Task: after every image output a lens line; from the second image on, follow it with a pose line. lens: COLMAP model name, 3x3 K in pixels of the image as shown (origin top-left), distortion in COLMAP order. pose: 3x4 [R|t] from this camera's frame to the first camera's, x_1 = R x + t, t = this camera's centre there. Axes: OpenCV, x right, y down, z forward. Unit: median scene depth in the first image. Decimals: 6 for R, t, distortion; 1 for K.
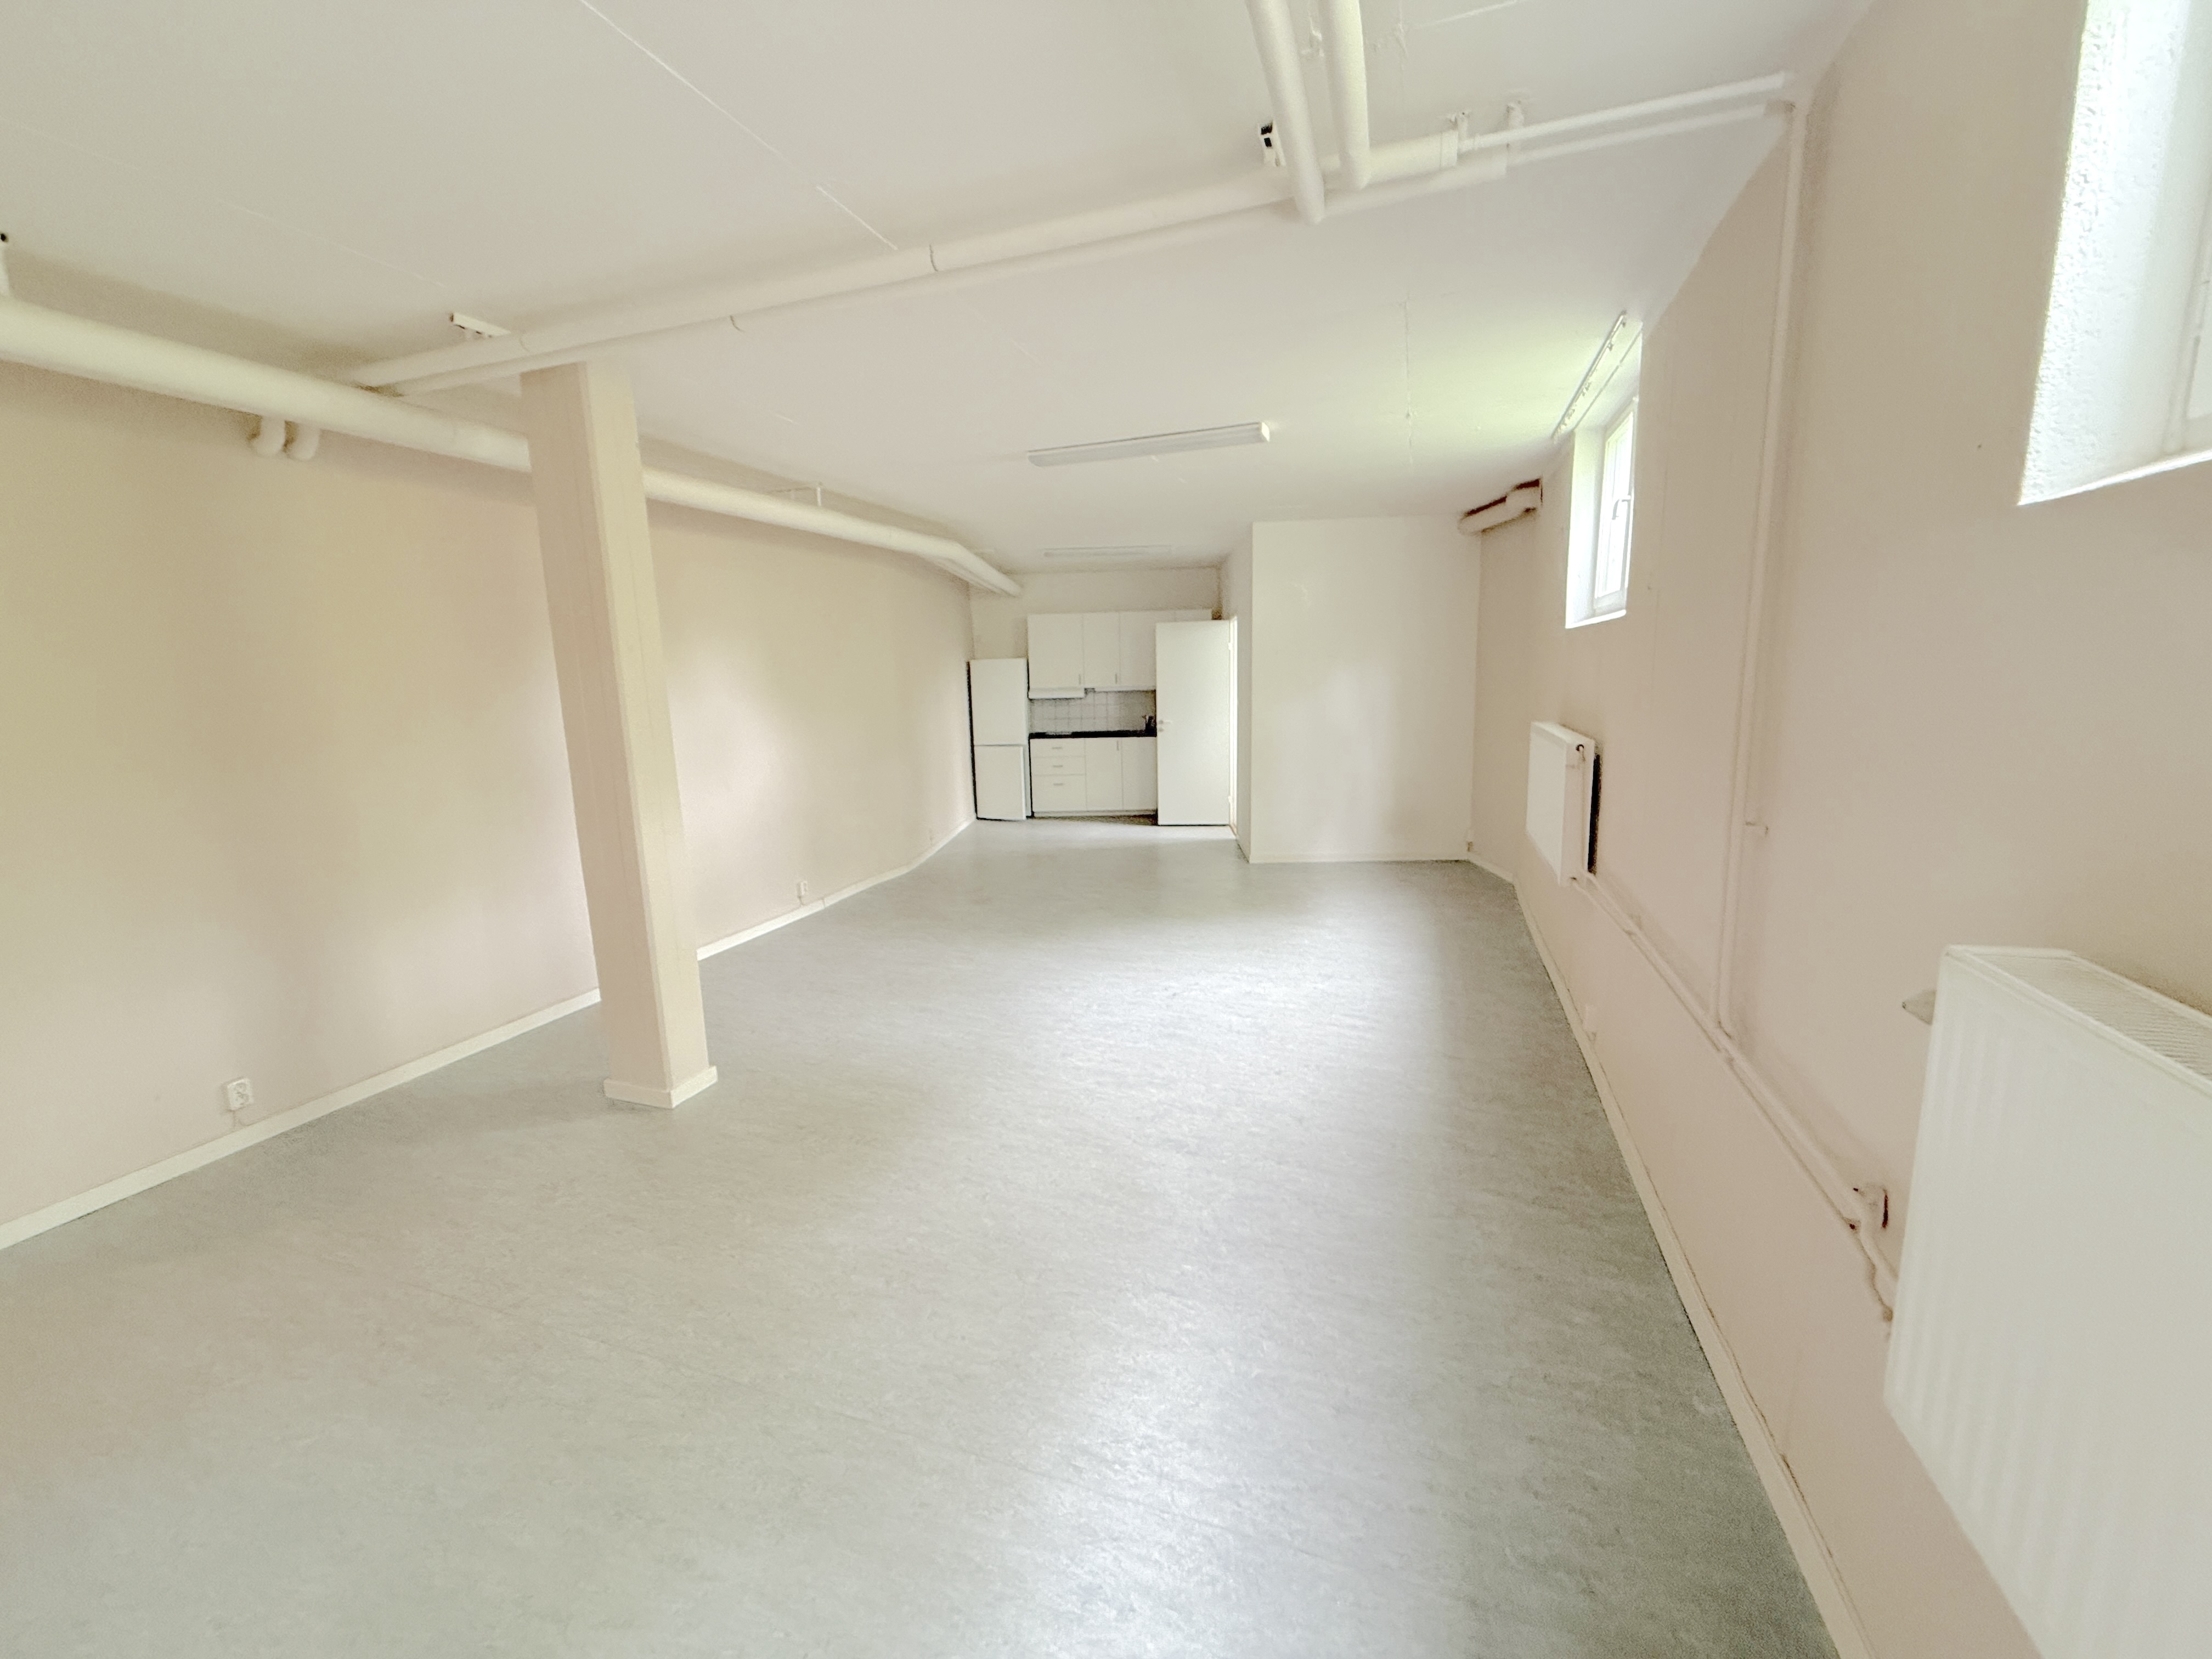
lens RADIAL K [[888.7, 0, 1097.0], [0, 888.7, 822.1], [0, 0, 1]] dist [0.000986, 0.000033]
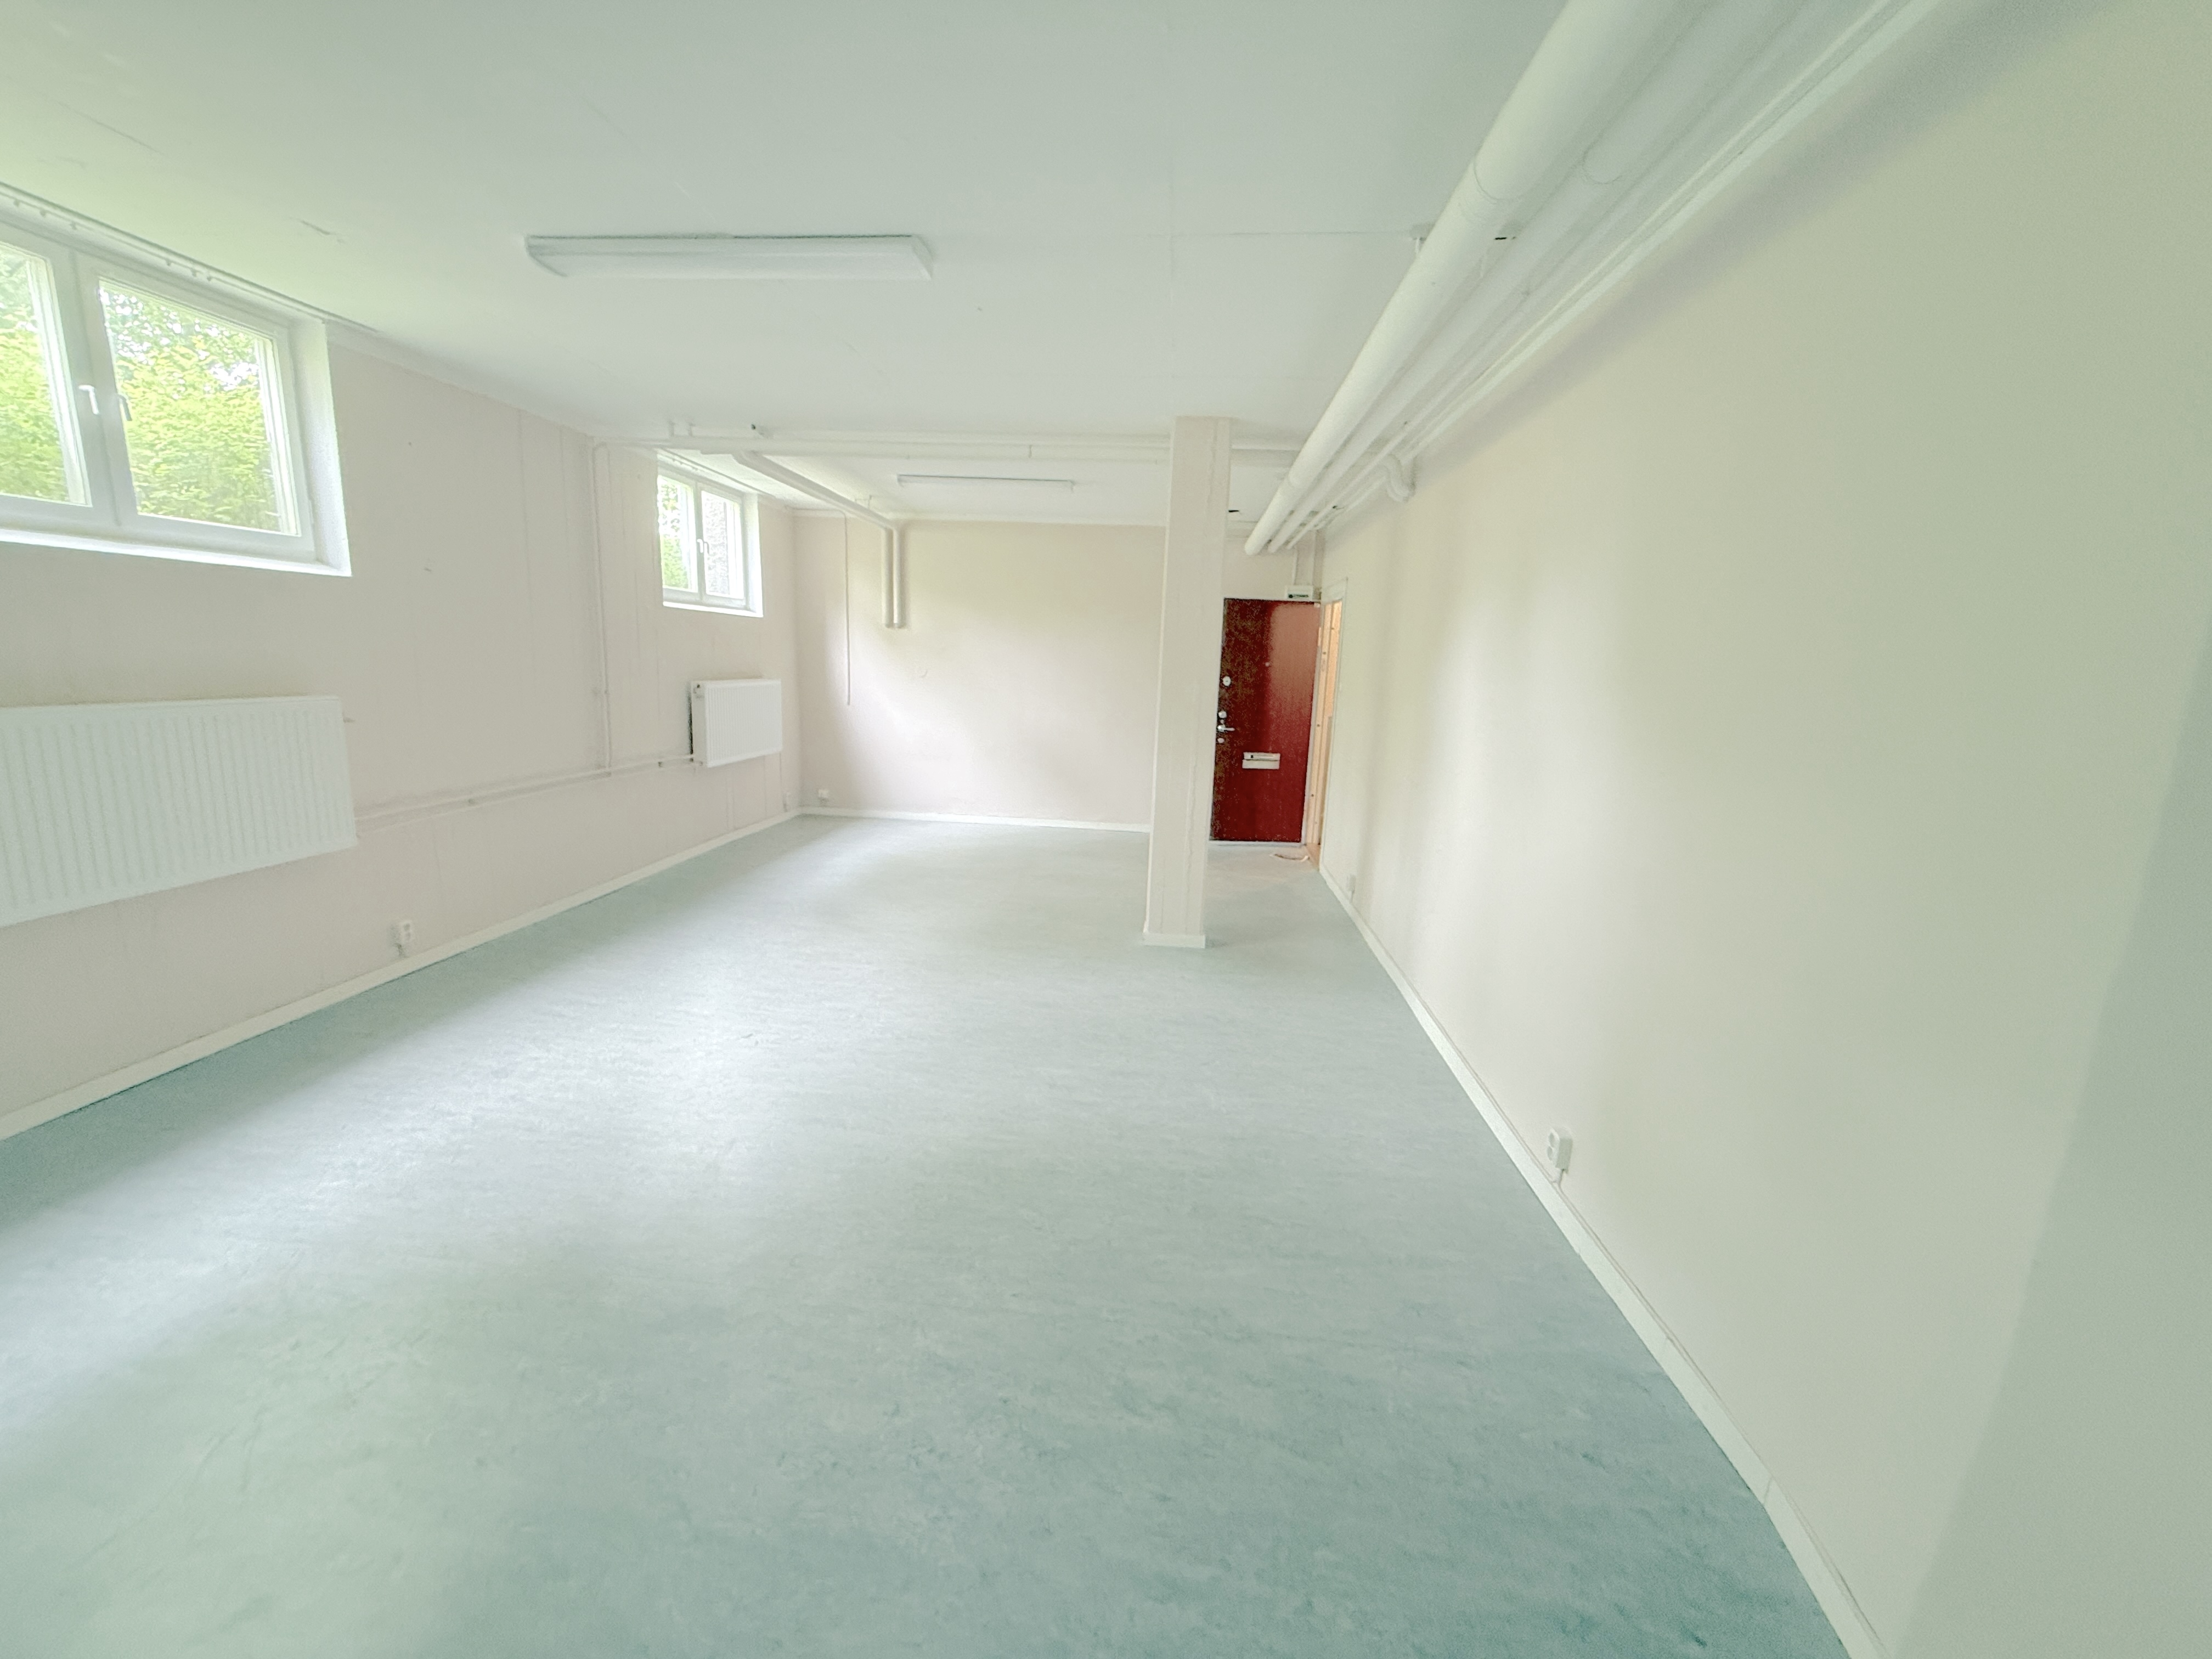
lens RADIAL K [[888.7, 0, 1097.0], [0, 888.7, 822.1], [0, 0, 1]] dist [0.000986, 0.000033]
pose [[-0.967513, 0.038148, -0.249927, -0.024770], [-0.052520, 0.936659, 0.346282, -0.302802], [0.247307, 0.348159, -0.904226, 1.865138]]
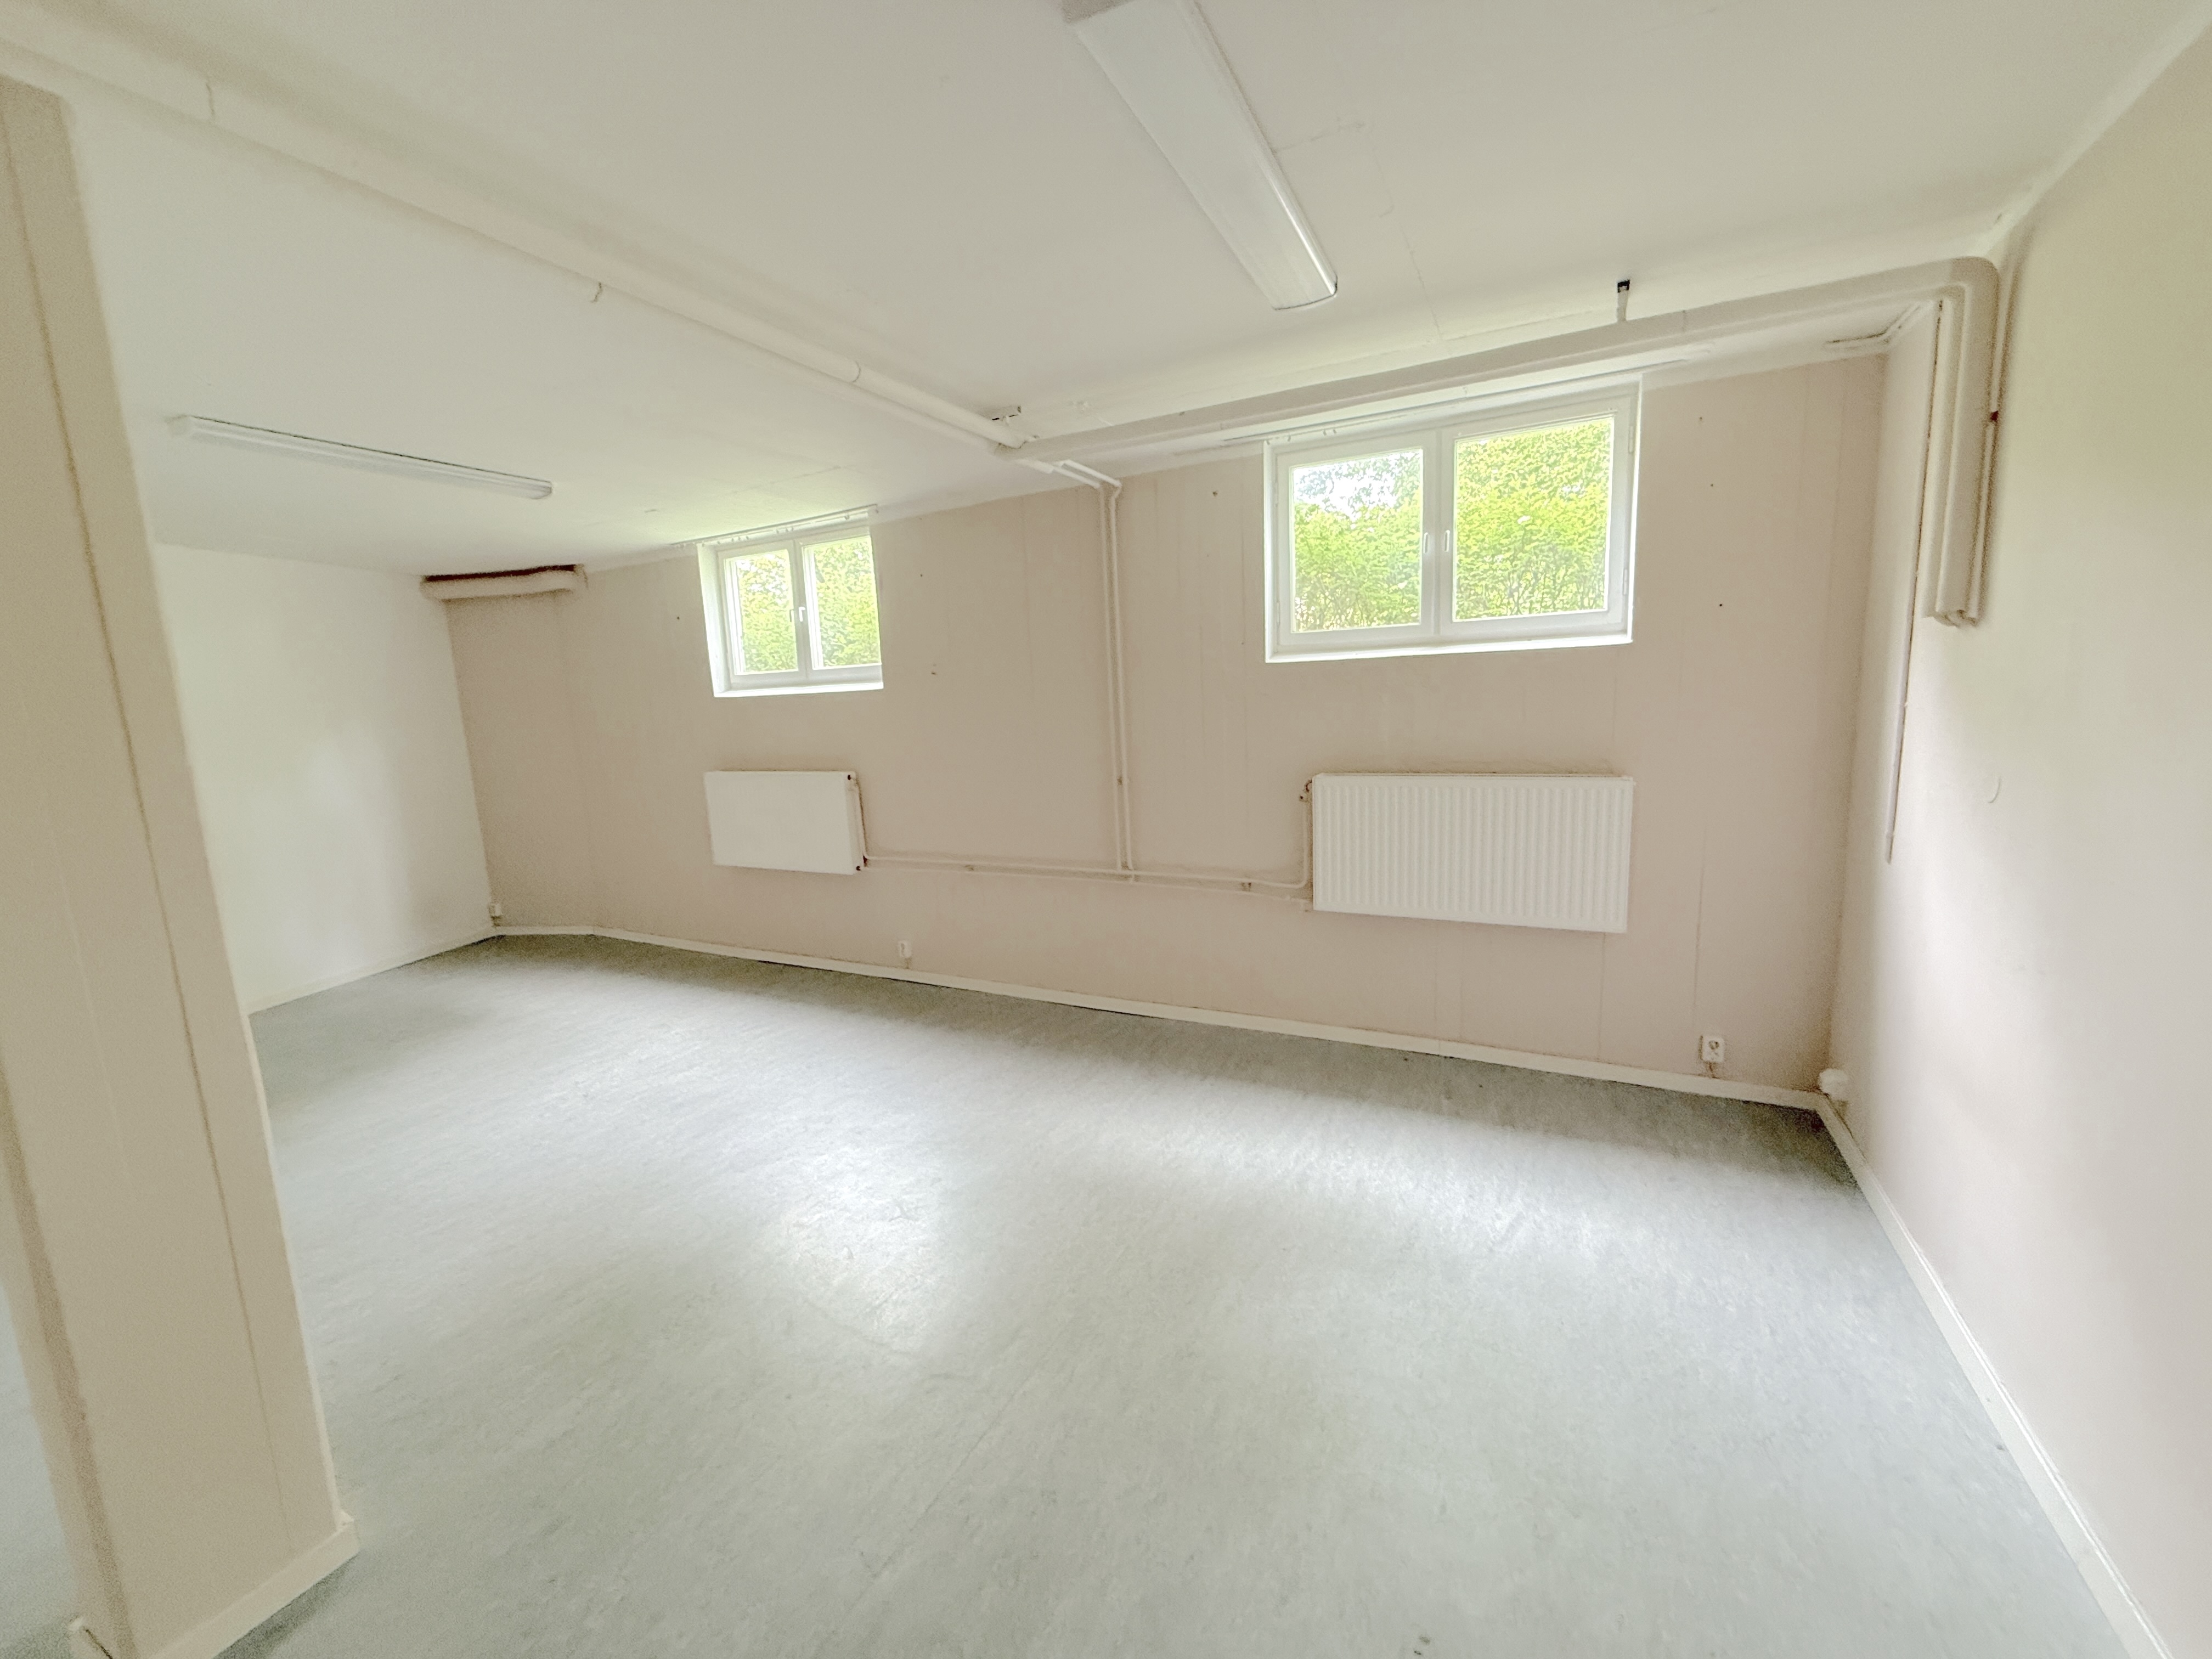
lens RADIAL K [[872.5, 0, 1106.0], [0, 872.5, 829.5], [0, 0, 1]] dist [-0.000880, -0.000041]
pose [[0.134198, -0.128746, 0.982556, -0.717242], [0.204777, 0.973726, 0.099620, -0.050360], [-0.969566, 0.187836, 0.157036, 0.327231]]
